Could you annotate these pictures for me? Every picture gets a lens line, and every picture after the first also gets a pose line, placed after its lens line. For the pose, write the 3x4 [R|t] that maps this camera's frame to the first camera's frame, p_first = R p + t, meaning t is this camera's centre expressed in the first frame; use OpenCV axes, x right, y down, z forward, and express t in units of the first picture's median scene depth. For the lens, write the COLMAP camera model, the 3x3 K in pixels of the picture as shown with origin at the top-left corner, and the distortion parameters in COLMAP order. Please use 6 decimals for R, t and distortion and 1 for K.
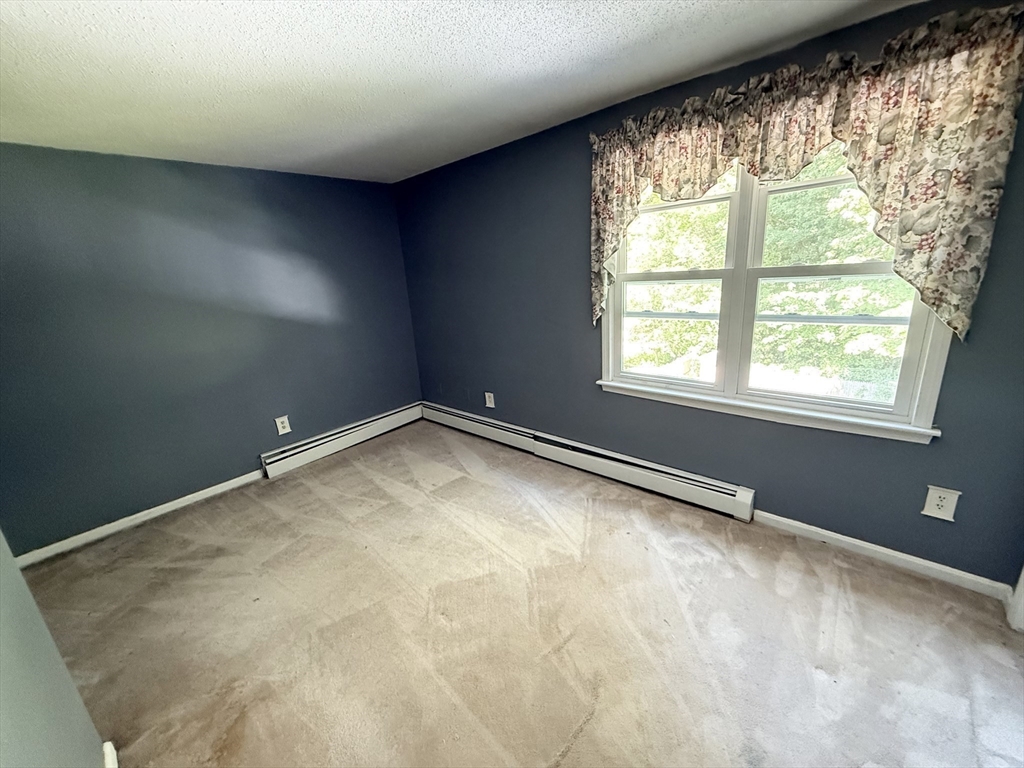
lens RADIAL K [[410.4, 0, 512.0], [0, 410.4, 384.0], [0, 0, 1]] dist [-0.000181, 0.000076]
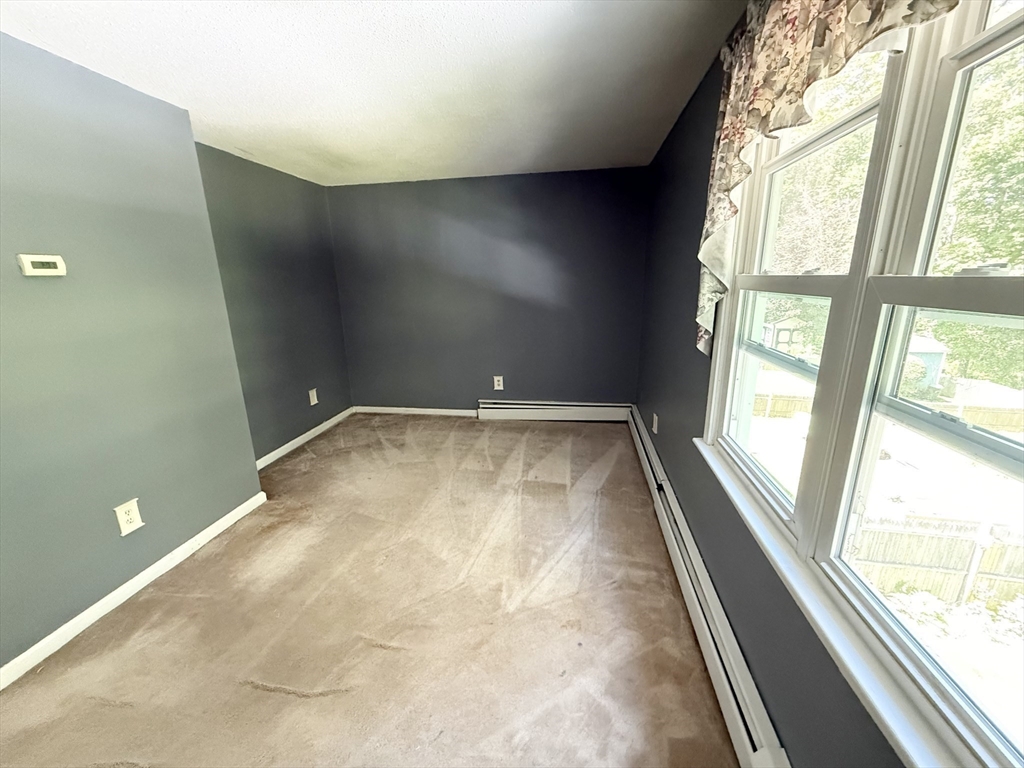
lens RADIAL K [[410.4, 0, 512.0], [0, 410.4, 384.0], [0, 0, 1]] dist [-0.000181, 0.000076]
pose [[0.535631, 0.267057, -0.801112, 0.559124], [-0.248181, 0.956564, 0.152942, -0.117860], [0.807159, 0.116900, 0.578644, 0.378633]]
